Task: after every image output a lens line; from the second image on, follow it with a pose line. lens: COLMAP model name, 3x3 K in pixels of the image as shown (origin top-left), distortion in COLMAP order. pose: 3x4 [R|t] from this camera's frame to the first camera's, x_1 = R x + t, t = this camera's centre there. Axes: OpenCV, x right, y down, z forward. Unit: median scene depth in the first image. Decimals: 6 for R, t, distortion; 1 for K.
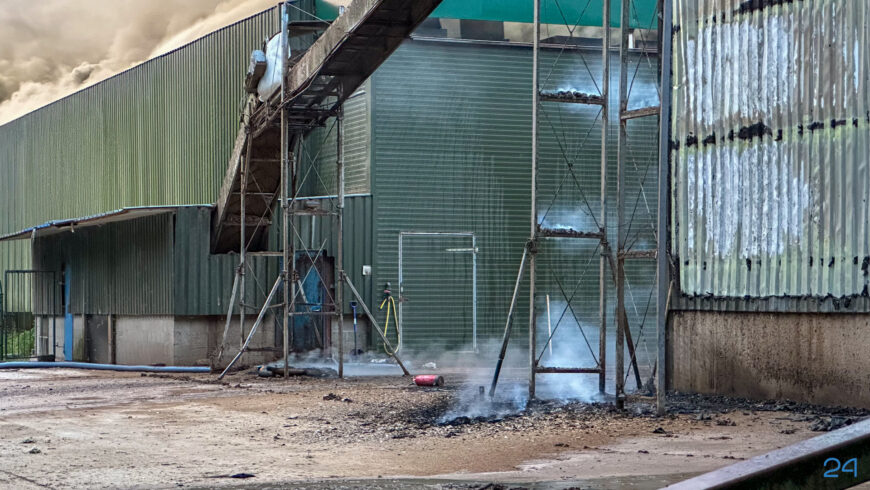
lens RADIAL K [[1919.0, 0, 396.7], [0, 1919.0, 231.2], [0, 0, 1]] dist [0.169419, 0.000000]
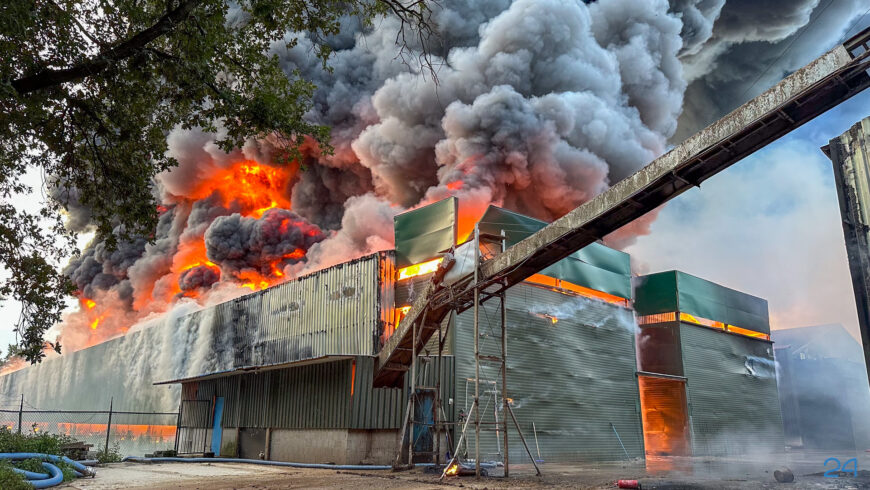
lens RADIAL K [[597.7, 0, 432.4], [0, 597.7, 243.2], [0, 0, 1]] dist [0.055957, -0.076690]
pose [[0.941851, 0.113276, 0.316362, -0.211469], [-0.029083, 0.965415, -0.259092, 0.022300], [-0.334769, 0.234825, 0.912571, 0.489575]]
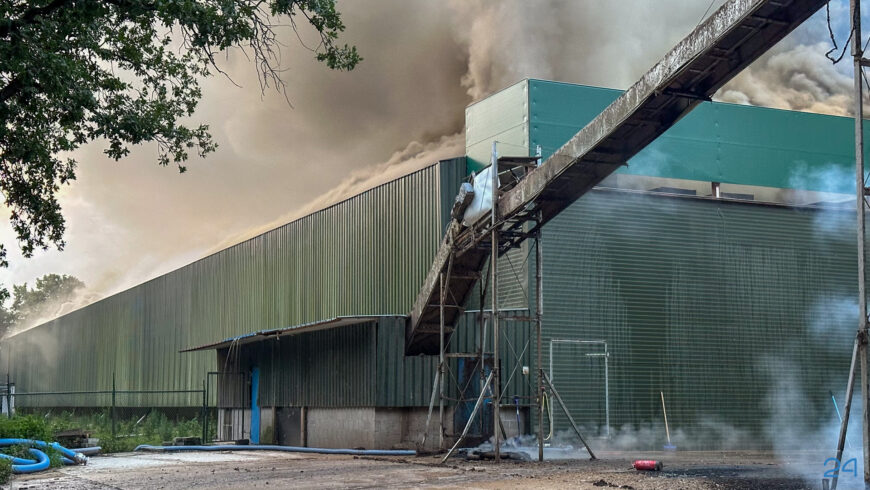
lens RADIAL K [[1179.1, 0, 432.8], [0, 1179.1, 252.2], [0, 0, 1]] dist [0.147572, 0.000000]
pose [[0.998082, 0.009513, 0.061175, -0.121044], [-0.004016, 0.995992, -0.089348, 0.012740], [-0.061780, 0.088931, 0.994120, 0.241665]]
